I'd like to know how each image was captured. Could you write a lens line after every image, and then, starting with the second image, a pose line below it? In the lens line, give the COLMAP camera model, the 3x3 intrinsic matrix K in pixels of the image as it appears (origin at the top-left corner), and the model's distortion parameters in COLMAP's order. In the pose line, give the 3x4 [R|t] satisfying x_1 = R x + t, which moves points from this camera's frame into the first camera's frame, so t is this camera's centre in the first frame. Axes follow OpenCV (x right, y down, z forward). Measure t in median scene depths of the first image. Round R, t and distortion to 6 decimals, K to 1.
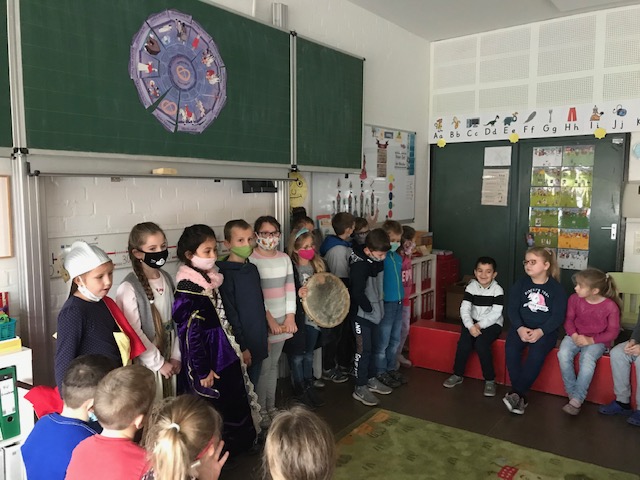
lens RADIAL K [[528.4, 0, 308.6], [0, 528.4, 241.3], [0, 0, 1]] dist [0.031280, -0.020233]
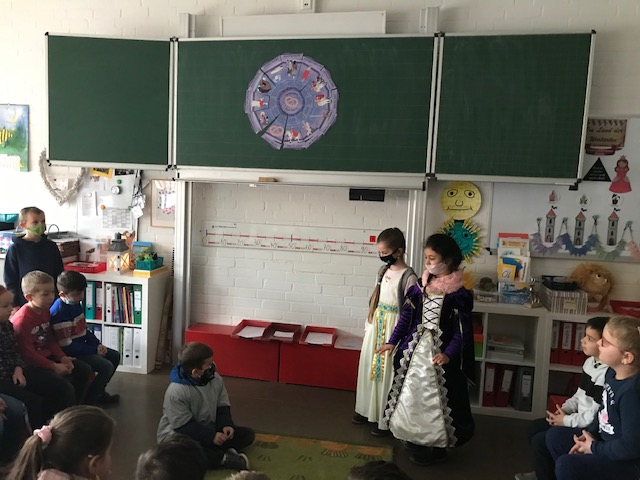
lens RADIAL K [[528.4, 0, 315.2], [0, 528.4, 235.2], [0, 0, 1]] dist [0.031280, -0.020233]
pose [[0.431271, 0.119404, -0.894286, 0.594502], [-0.122984, 0.989732, 0.072838, -0.065423], [0.893801, 0.078570, 0.441528, 0.330570]]
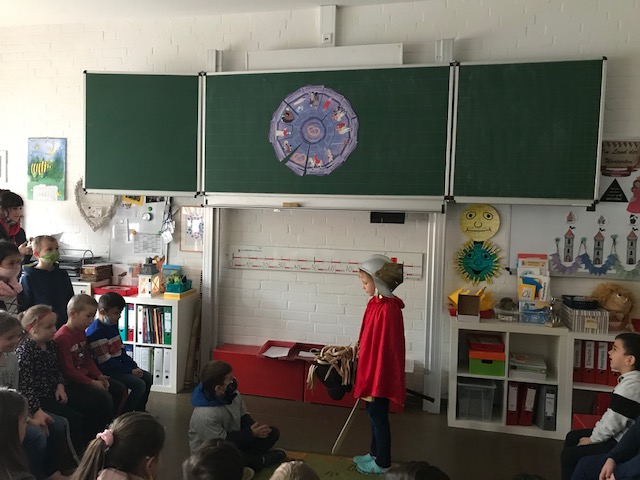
lens RADIAL K [[528.4, 0, 311.0], [0, 528.4, 234.4], [0, 0, 1]] dist [0.031280, -0.020233]
pose [[0.397007, 0.073248, -0.914888, 0.617123], [-0.110018, 0.993421, 0.031794, -0.064540], [0.911198, 0.088032, 0.402453, 0.309346]]
